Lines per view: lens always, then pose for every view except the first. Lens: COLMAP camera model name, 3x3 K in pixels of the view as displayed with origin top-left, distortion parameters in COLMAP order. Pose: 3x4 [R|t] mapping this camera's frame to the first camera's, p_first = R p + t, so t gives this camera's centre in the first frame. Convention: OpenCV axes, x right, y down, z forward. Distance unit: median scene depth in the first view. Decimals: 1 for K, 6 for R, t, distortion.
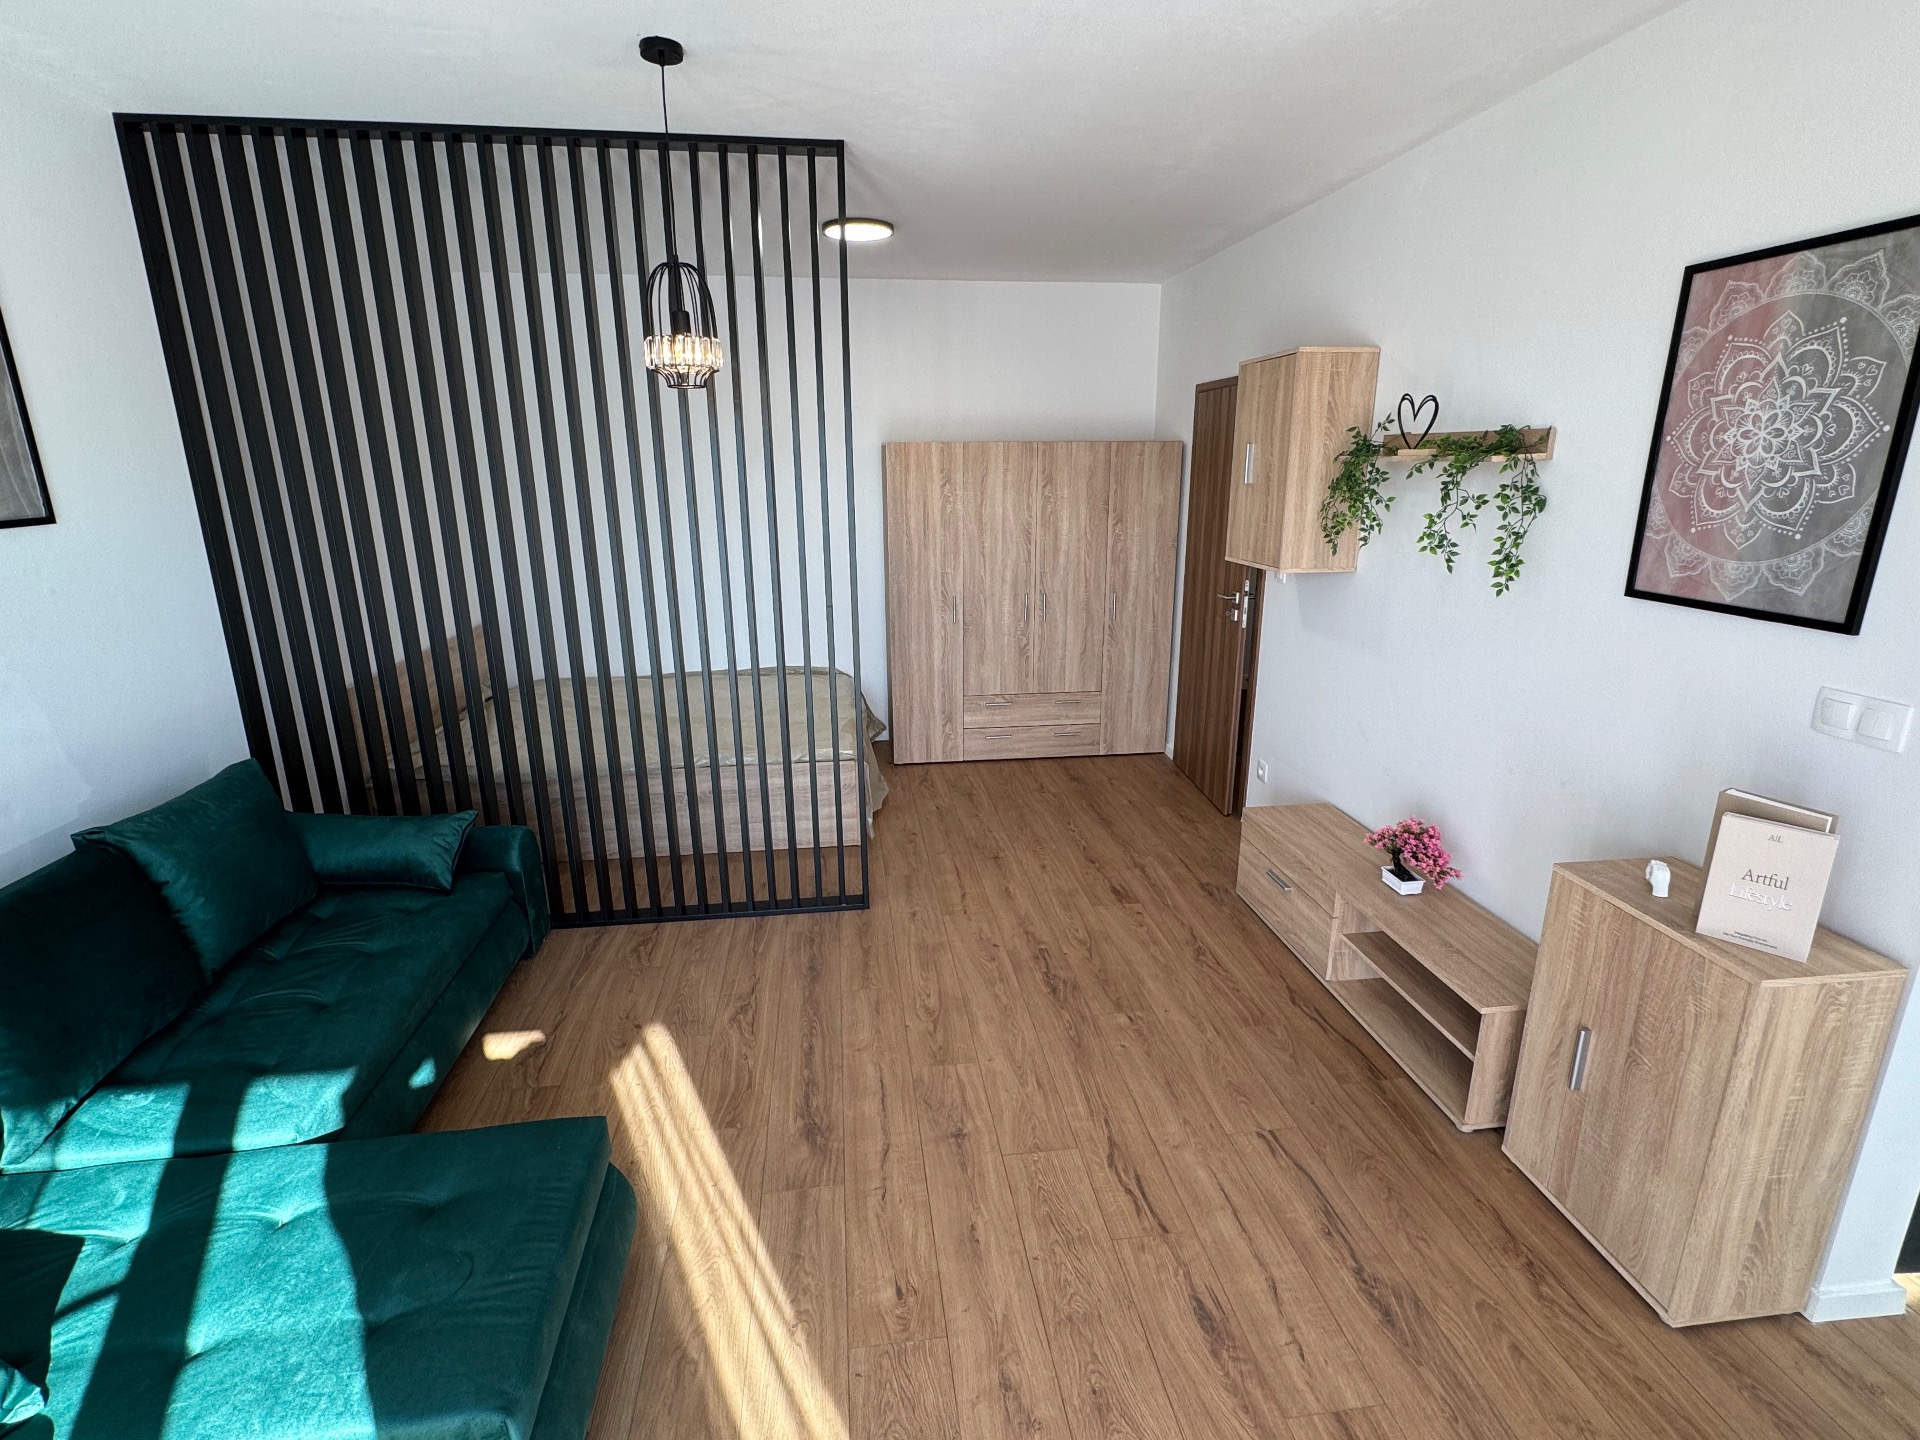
lens RADIAL K [[931.5, 0, 956.5], [0, 931.5, 721.4], [0, 0, 1]] dist [-0.000715, -0.001143]
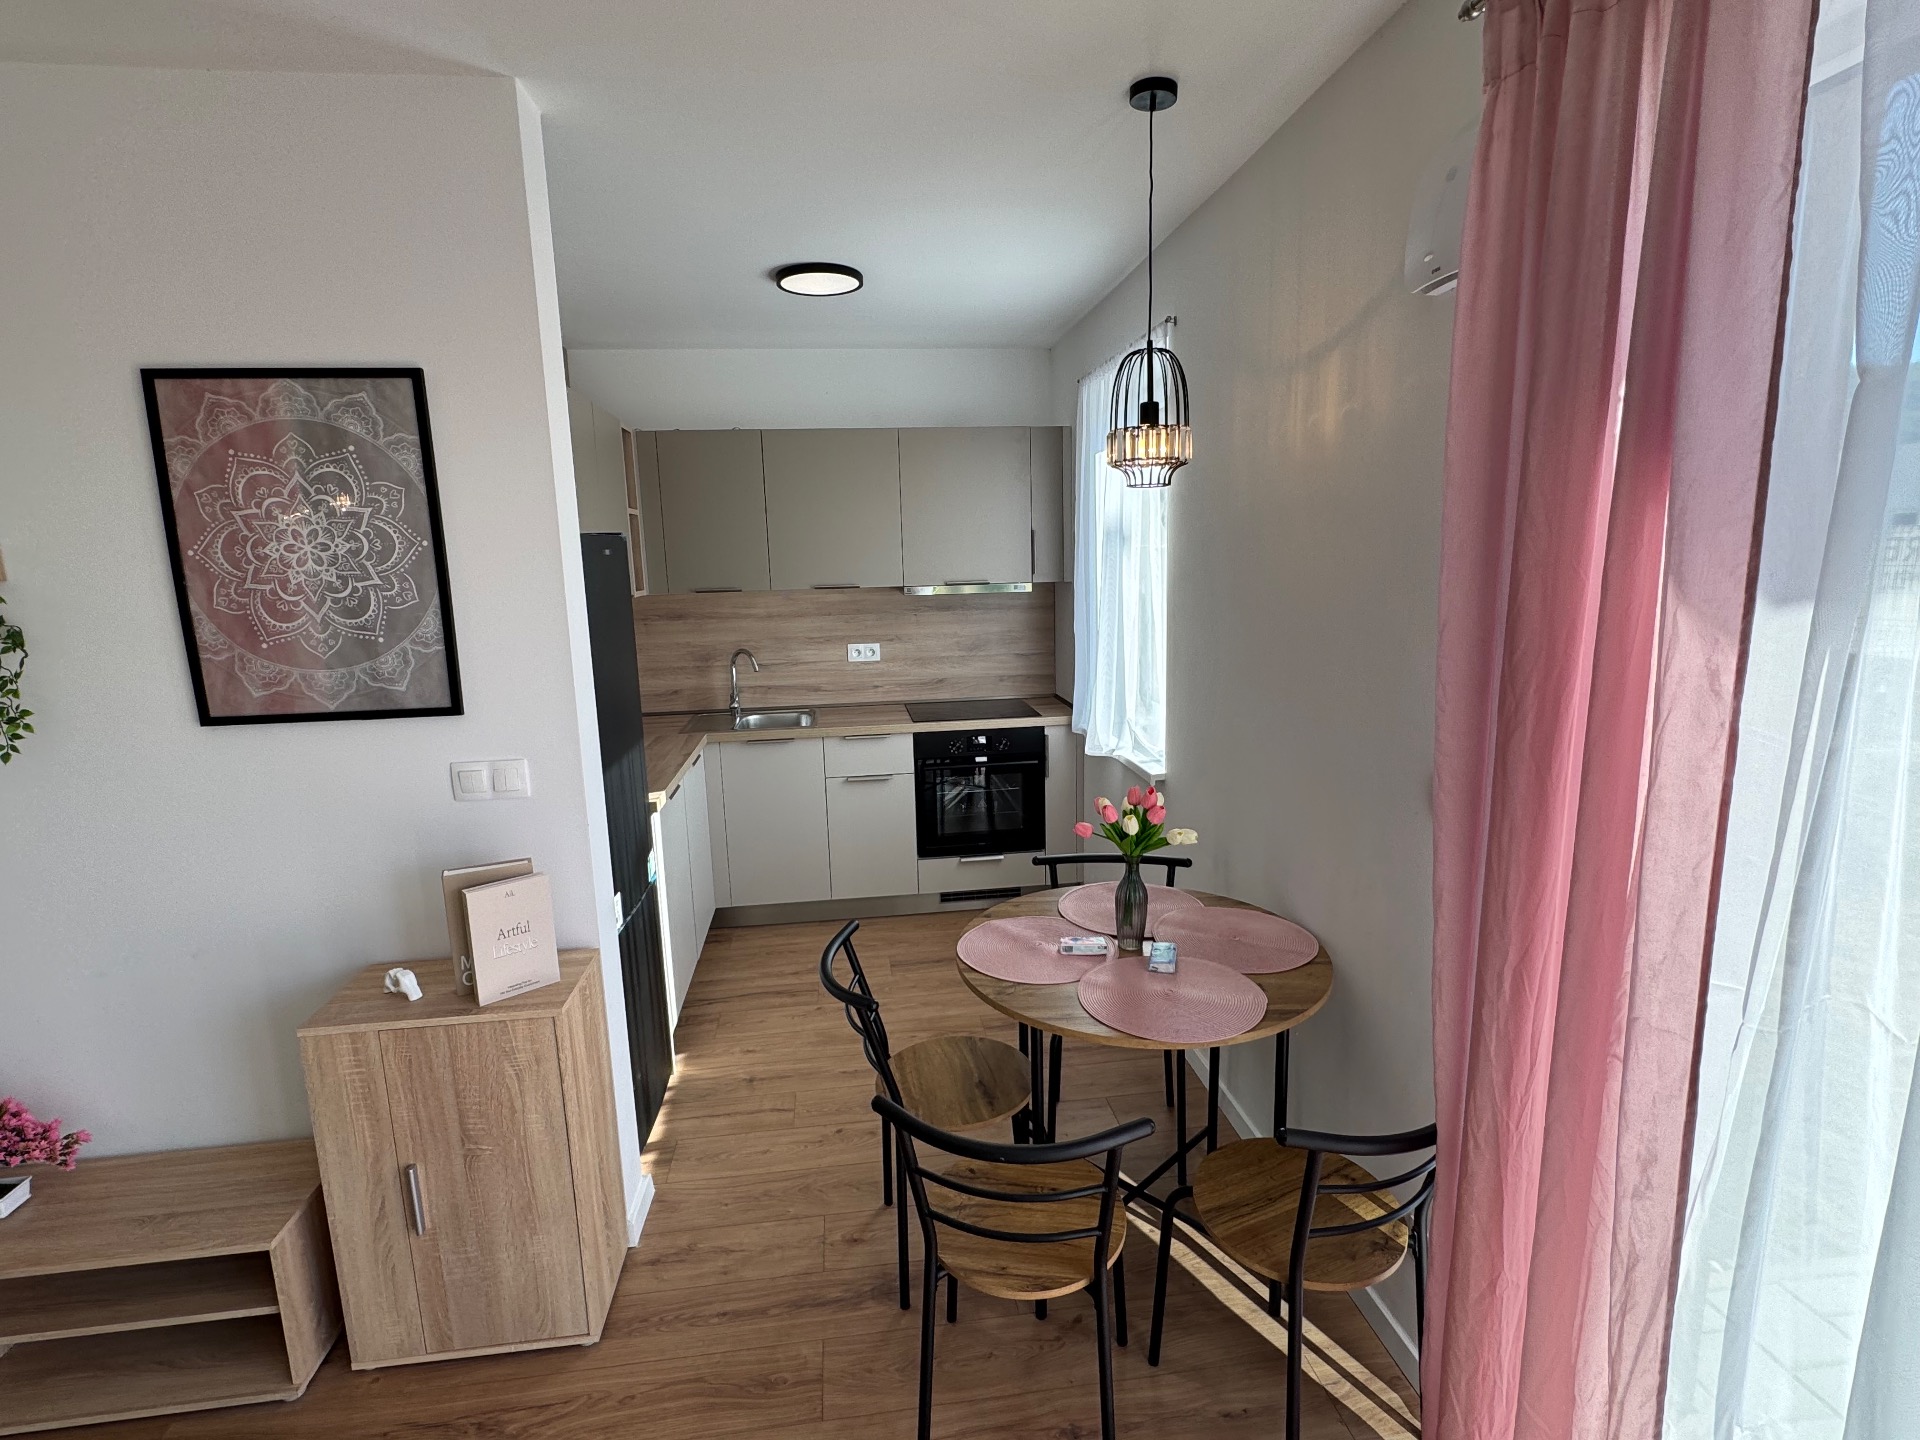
lens RADIAL K [[931.5, 0, 954.6], [0, 931.5, 717.6], [0, 0, 1]] dist [-0.000715, -0.001143]
pose [[-0.000435, -0.167220, 0.985919, -0.183336], [0.295920, 0.941741, 0.159858, -0.088129], [-0.955213, 0.291823, 0.049074, 0.330819]]
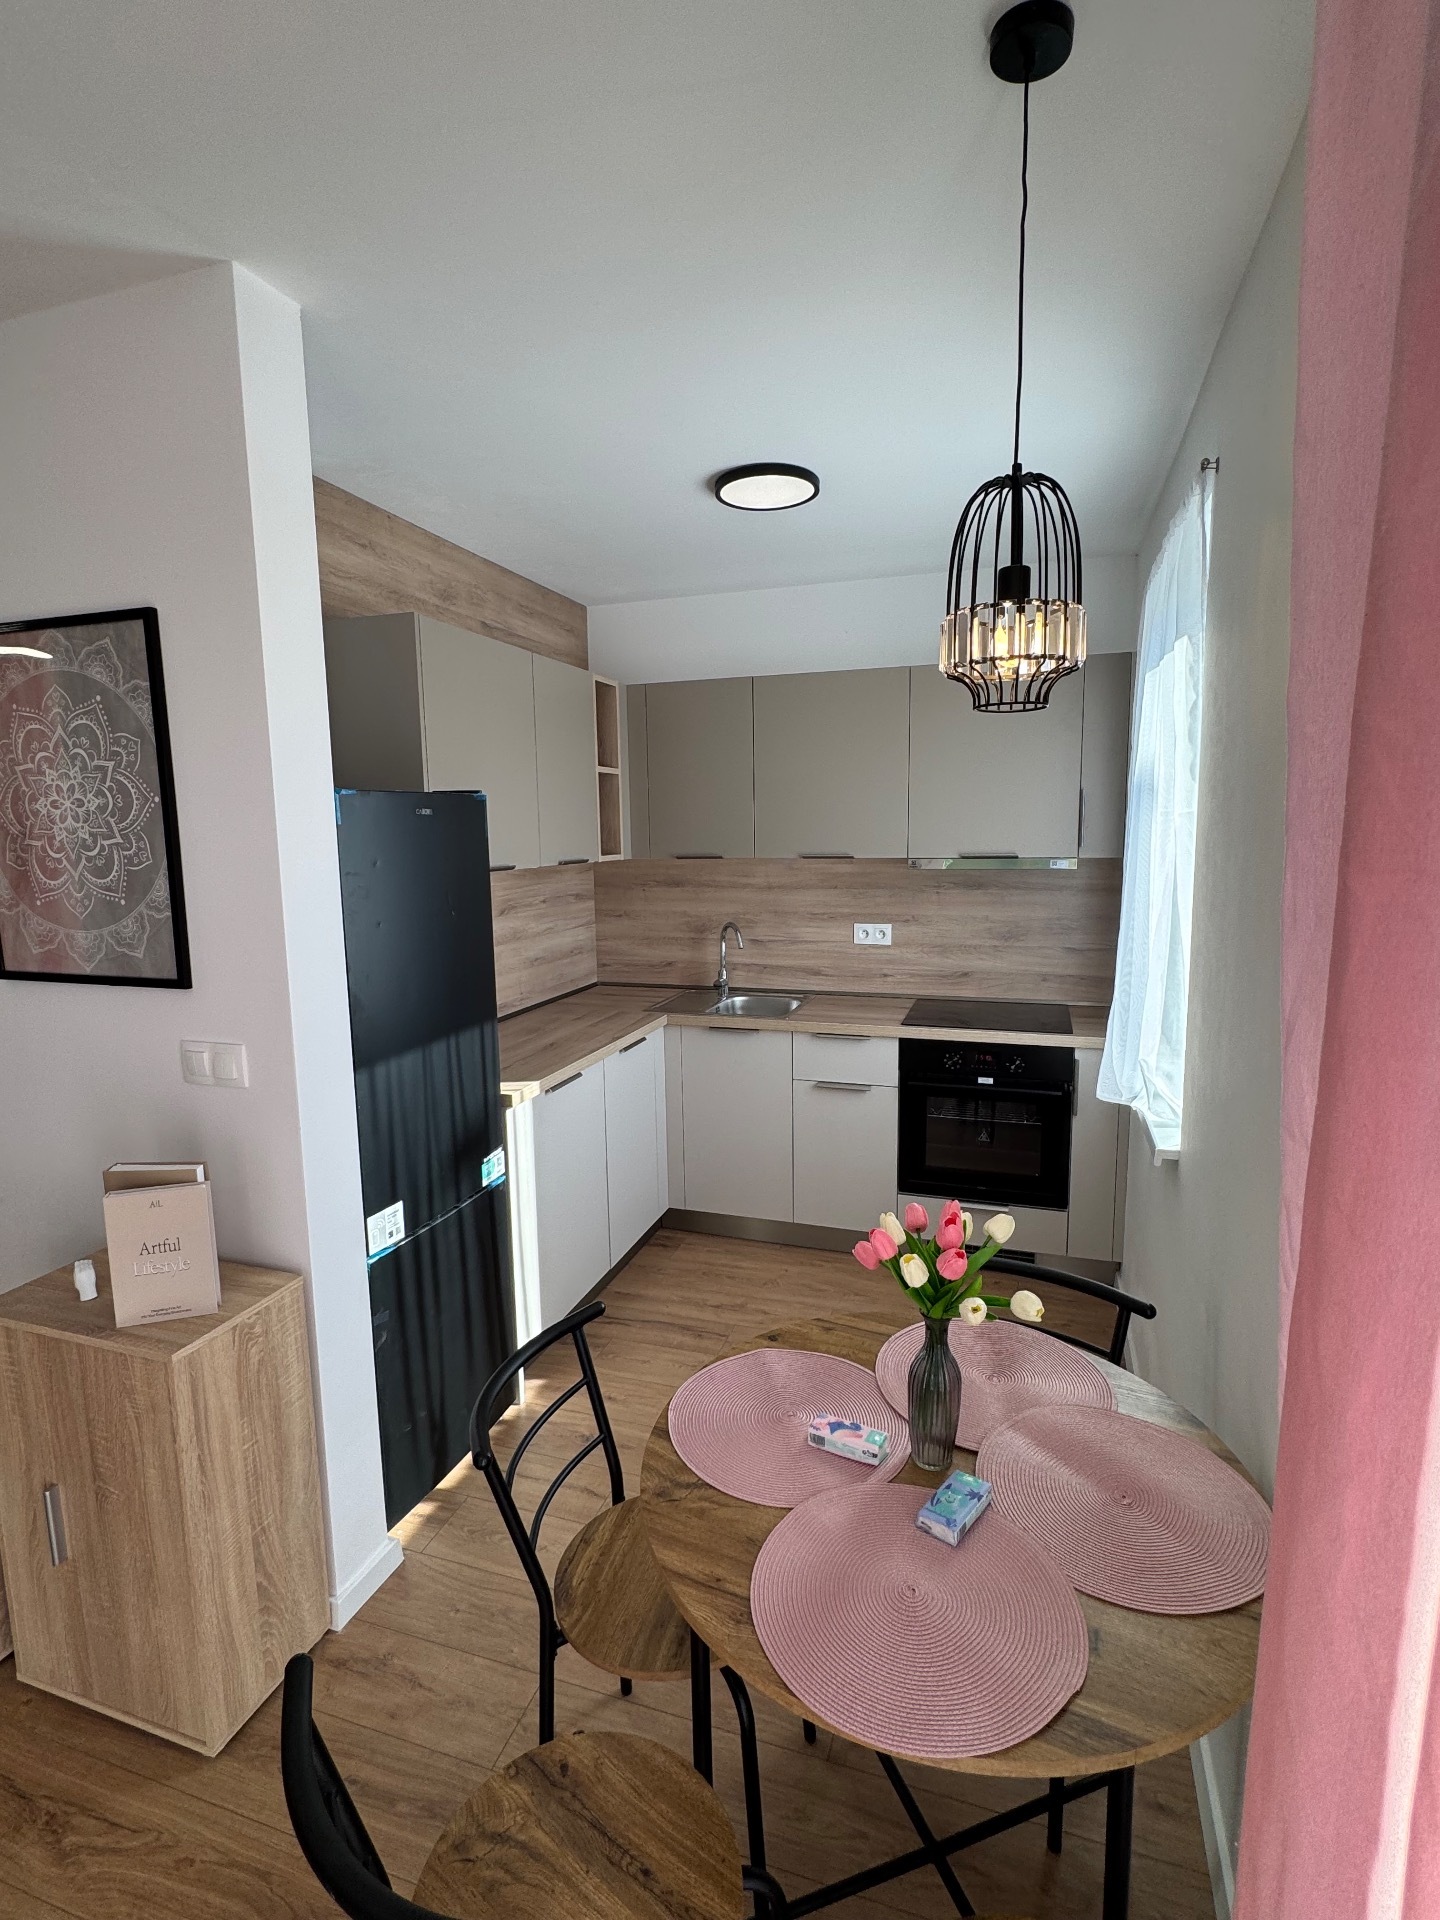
lens RADIAL K [[931.5, 0, 727.0], [0, 931.5, 957.3], [0, 0, 1]] dist [-0.000715, -0.001143]
pose [[0.429829, -0.124921, 0.894227, 0.270908], [0.255758, 0.966665, 0.012105, 0.015521], [-0.865930, 0.223503, 0.447450, -0.011424]]
